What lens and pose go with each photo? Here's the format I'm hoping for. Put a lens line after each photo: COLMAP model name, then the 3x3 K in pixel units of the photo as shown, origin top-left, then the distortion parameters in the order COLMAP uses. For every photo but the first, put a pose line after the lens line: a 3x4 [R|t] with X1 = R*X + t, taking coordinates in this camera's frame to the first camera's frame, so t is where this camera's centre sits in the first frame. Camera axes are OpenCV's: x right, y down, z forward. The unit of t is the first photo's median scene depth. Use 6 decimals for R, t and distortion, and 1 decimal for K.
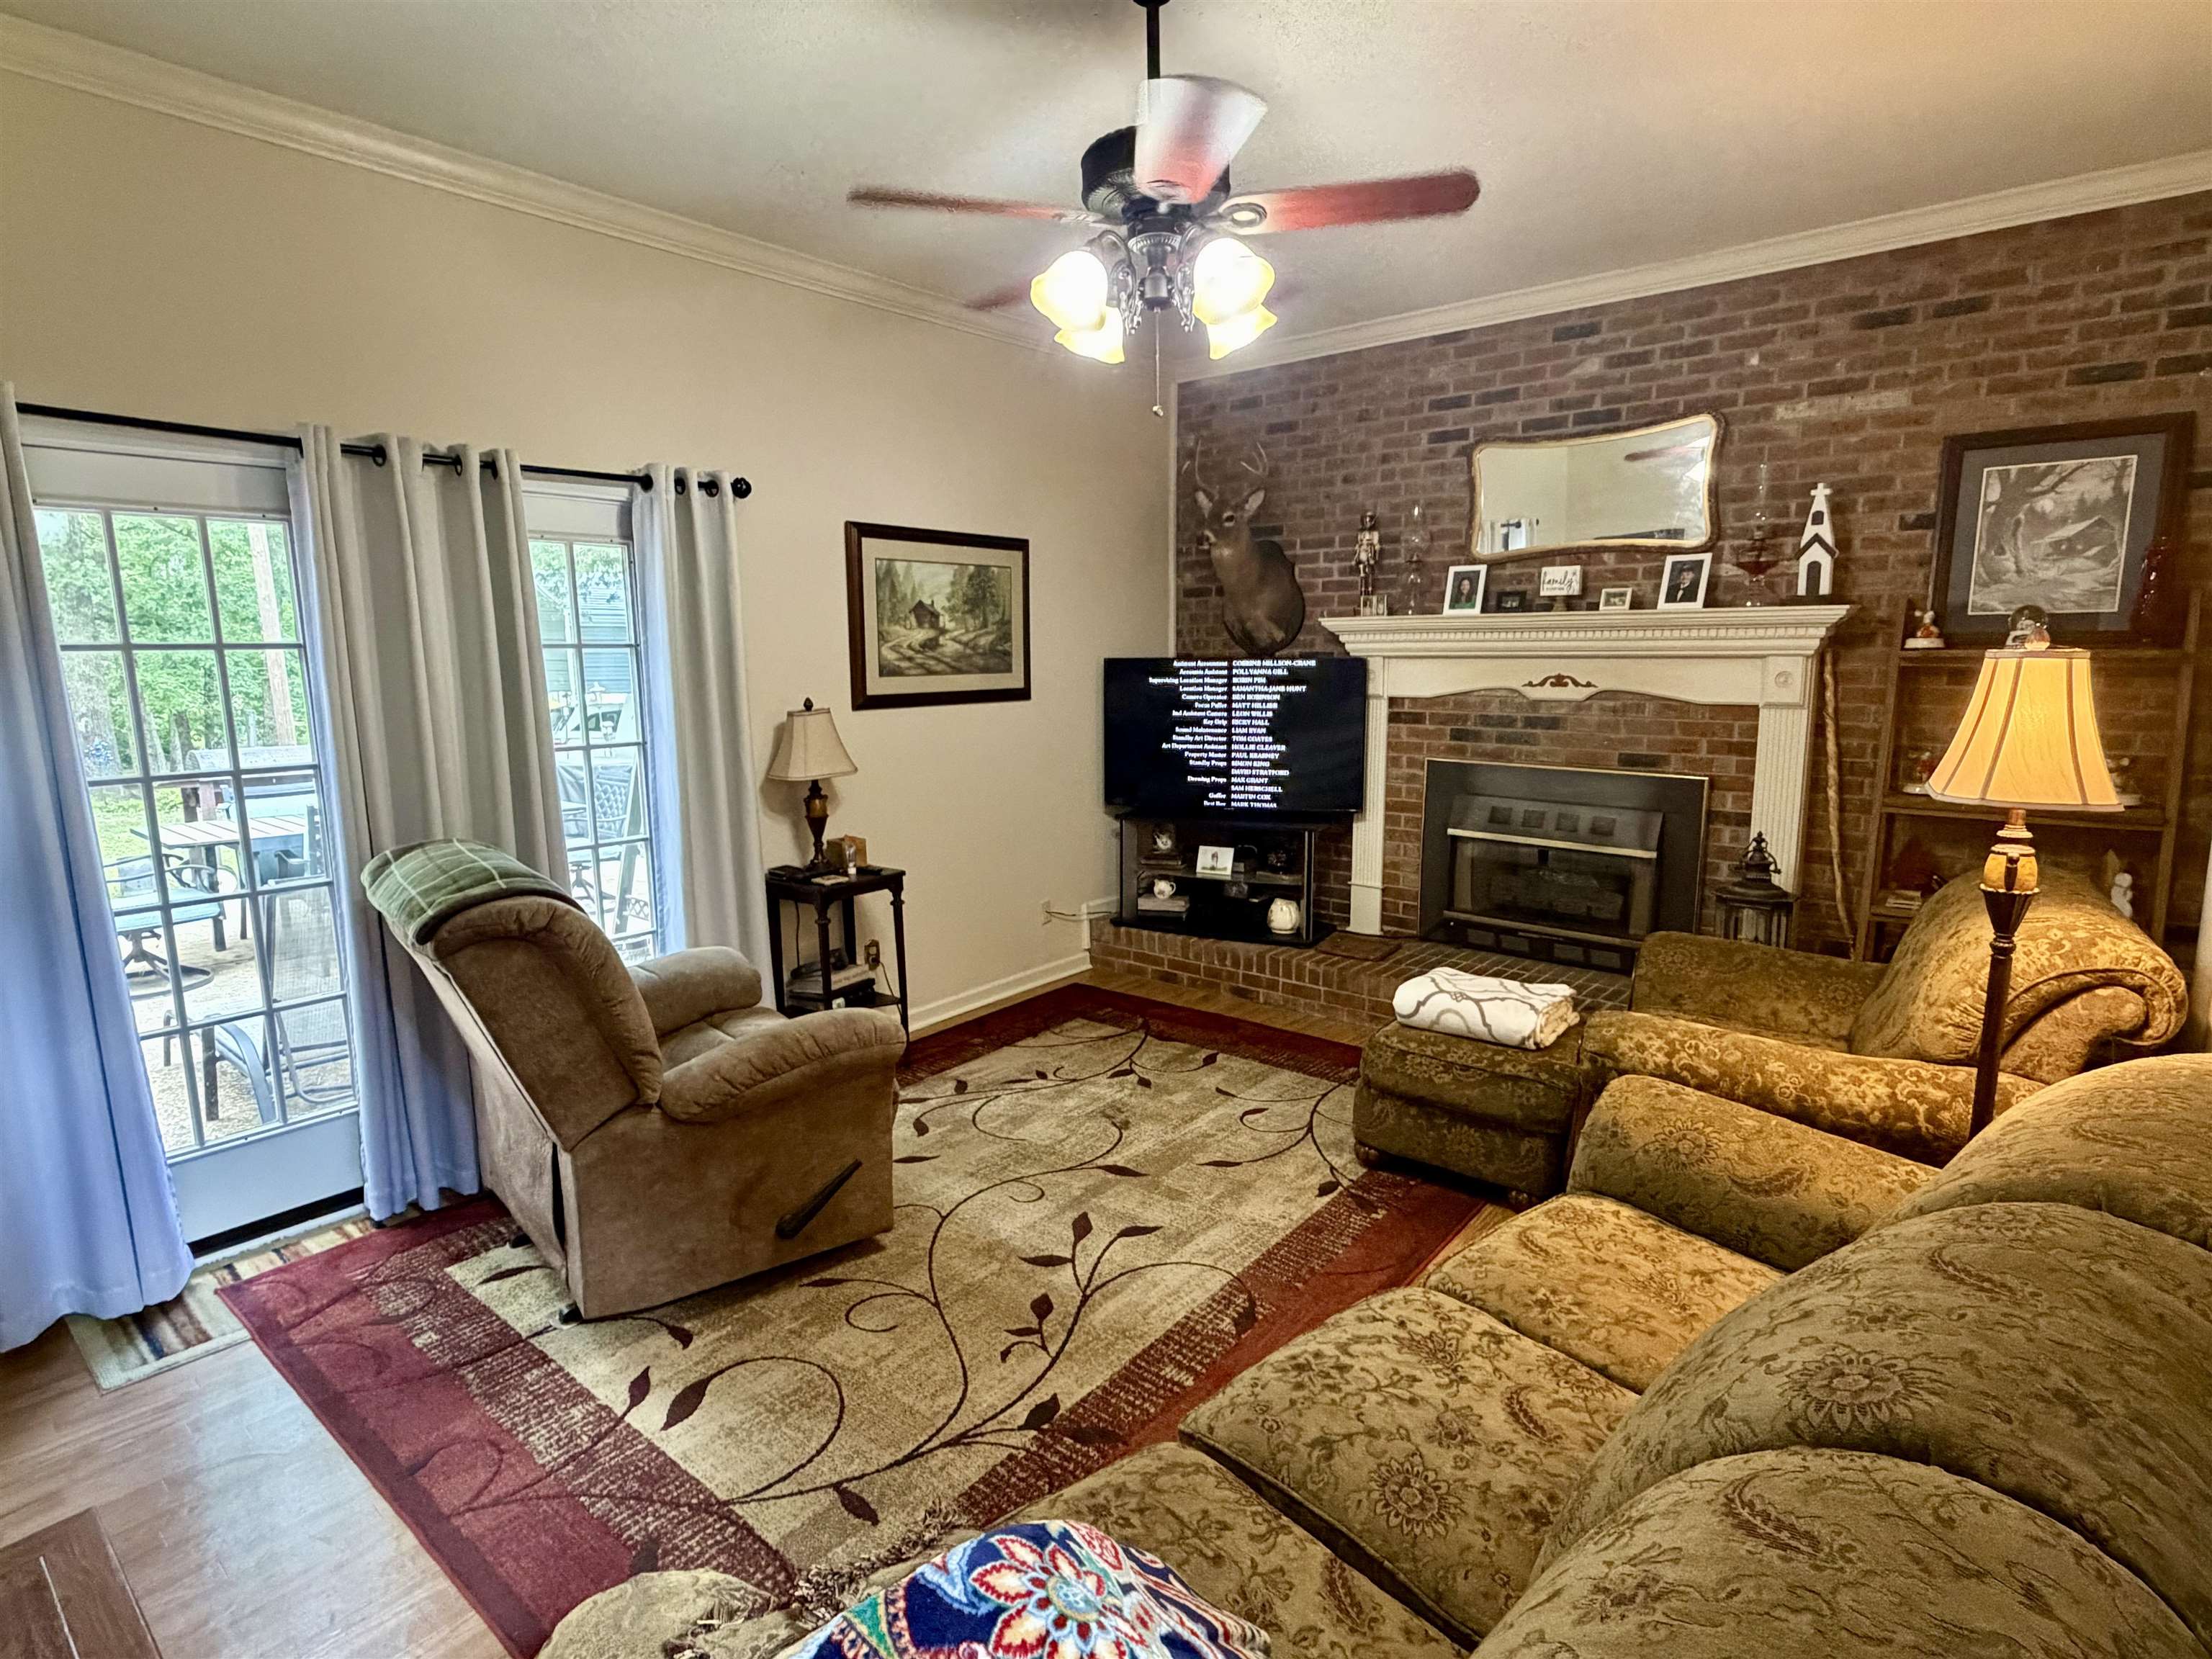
lens RADIAL K [[1147.9, 0, 1105.0], [0, 1147.9, 833.9], [0, 0, 1]] dist [0.015001, -0.001742]
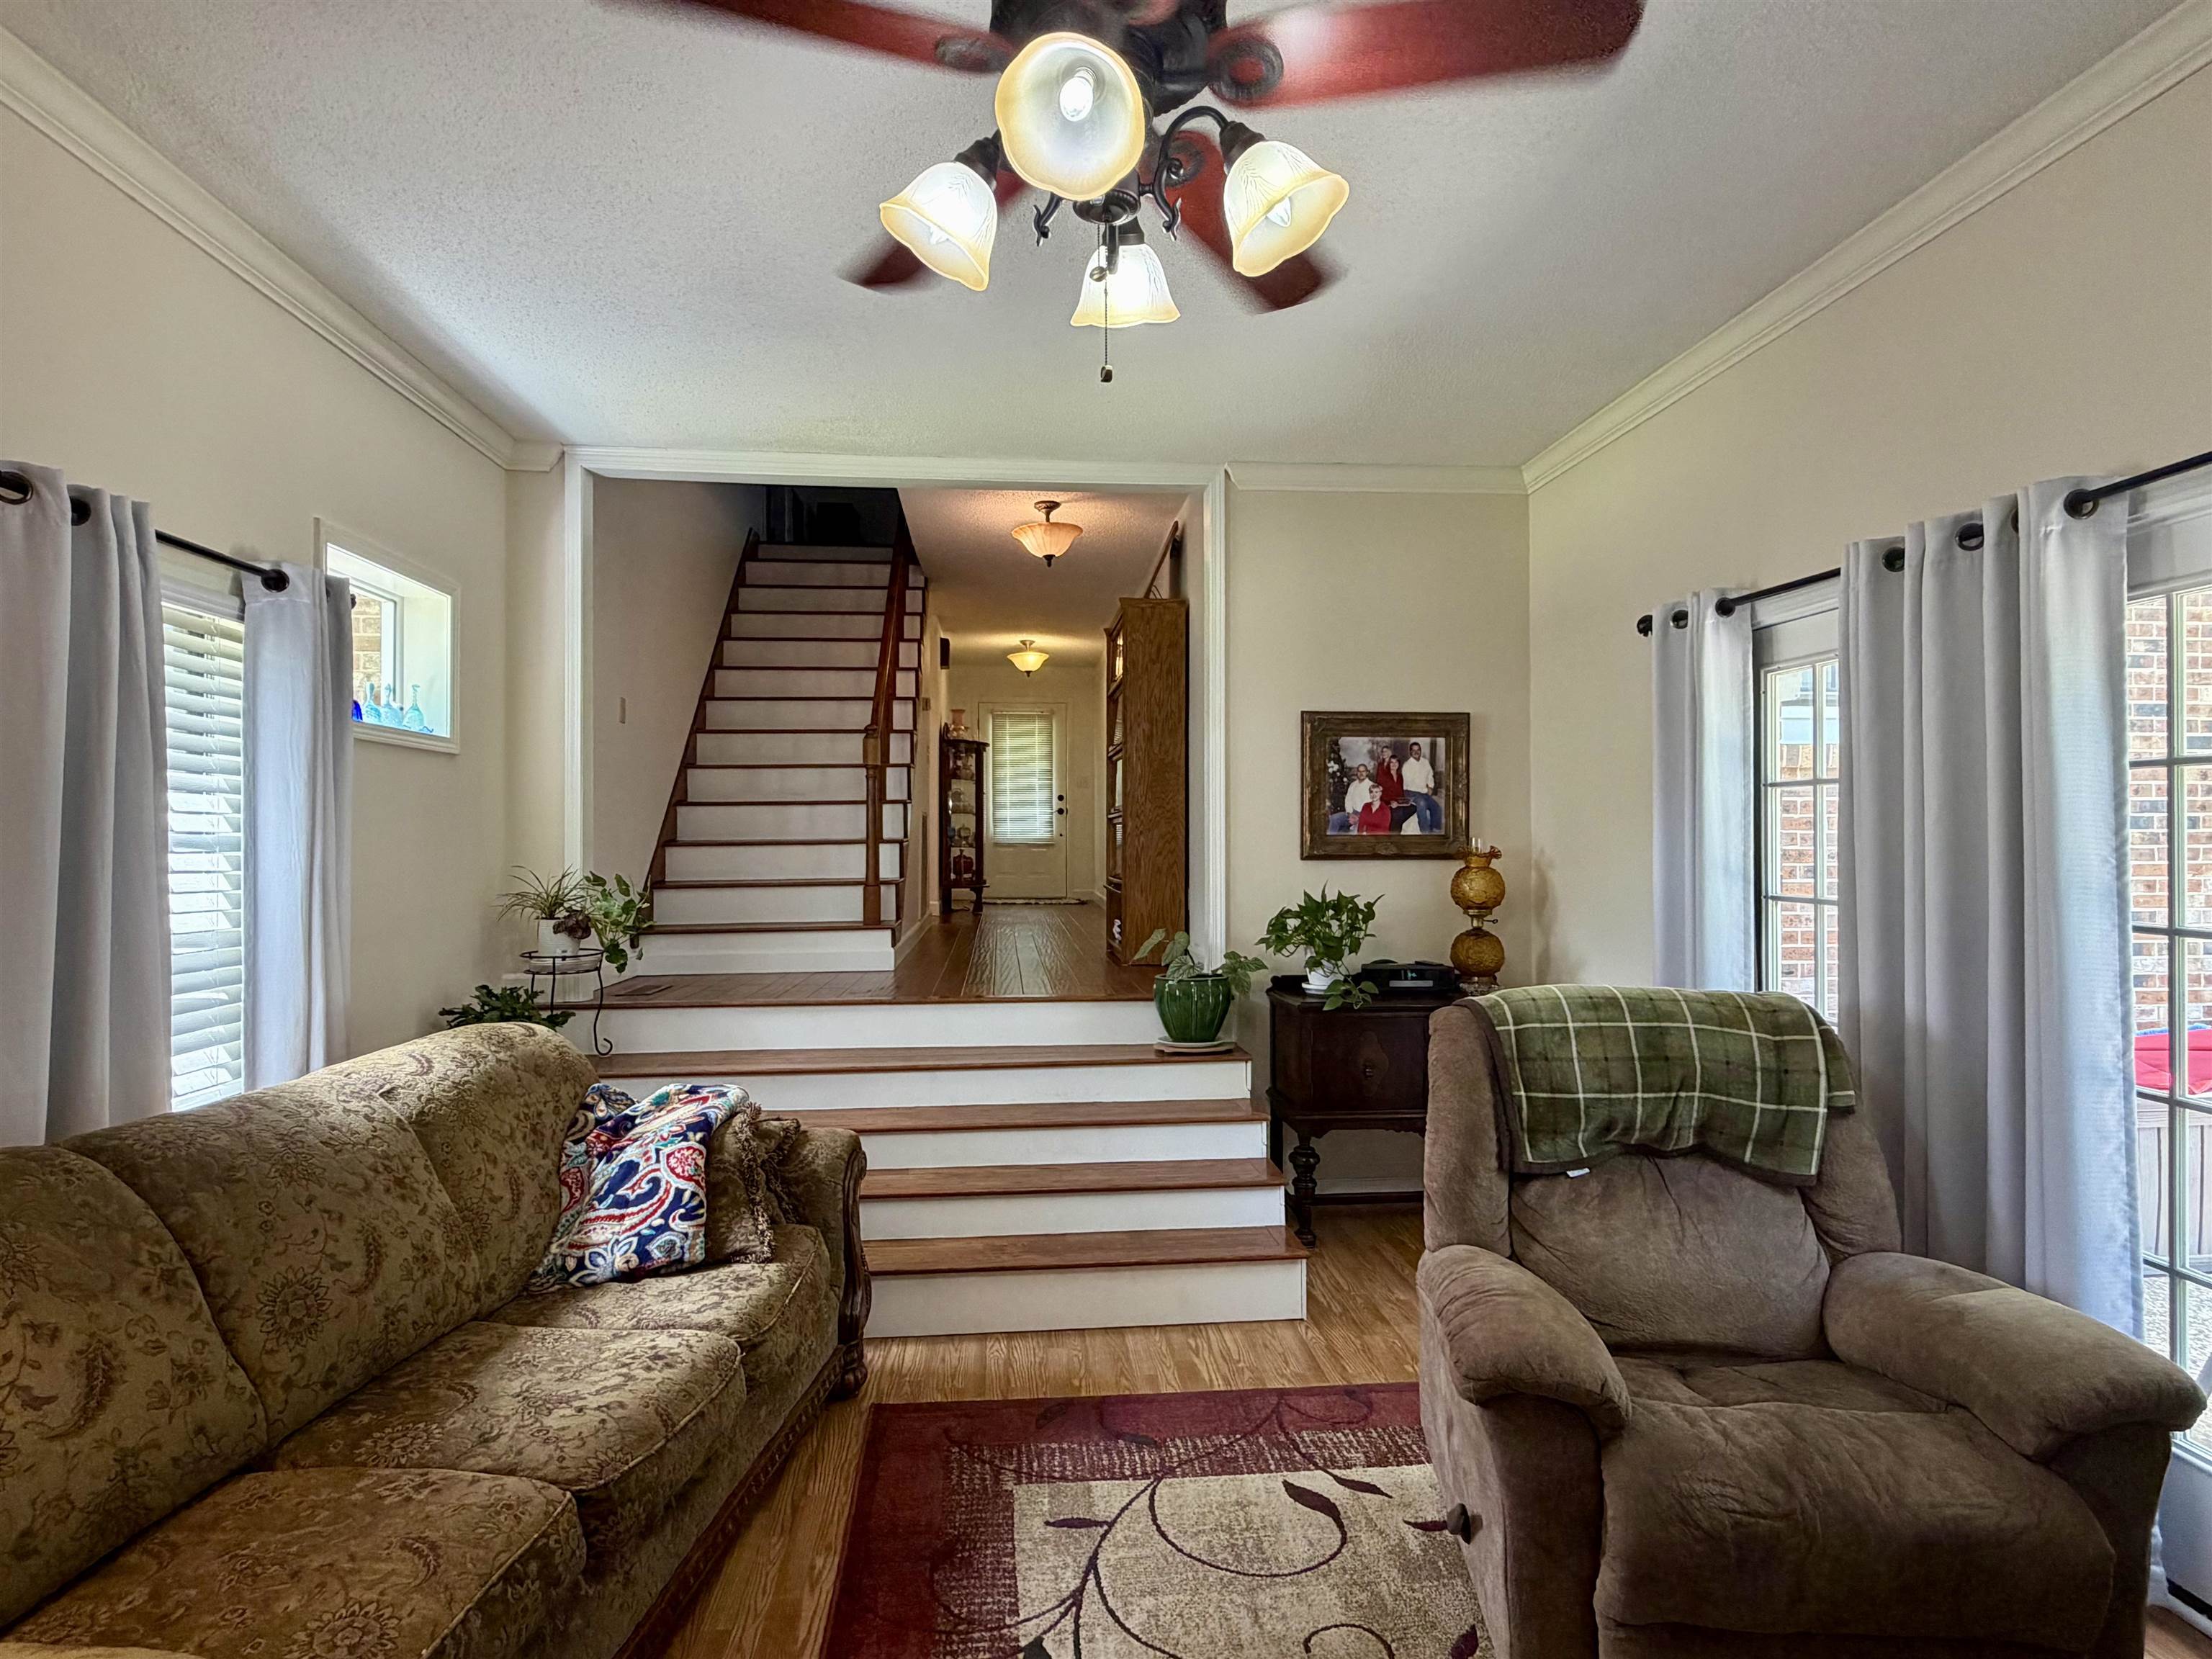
lens RADIAL K [[1147.9, 0, 1105.2], [0, 1147.9, 821.5], [0, 0, 1]] dist [0.015001, -0.001742]
pose [[-0.705532, 0.007425, -0.708639, 0.523965], [-0.106510, 0.987476, 0.116390, -0.220547], [0.700628, 0.157594, -0.695905, 1.568920]]
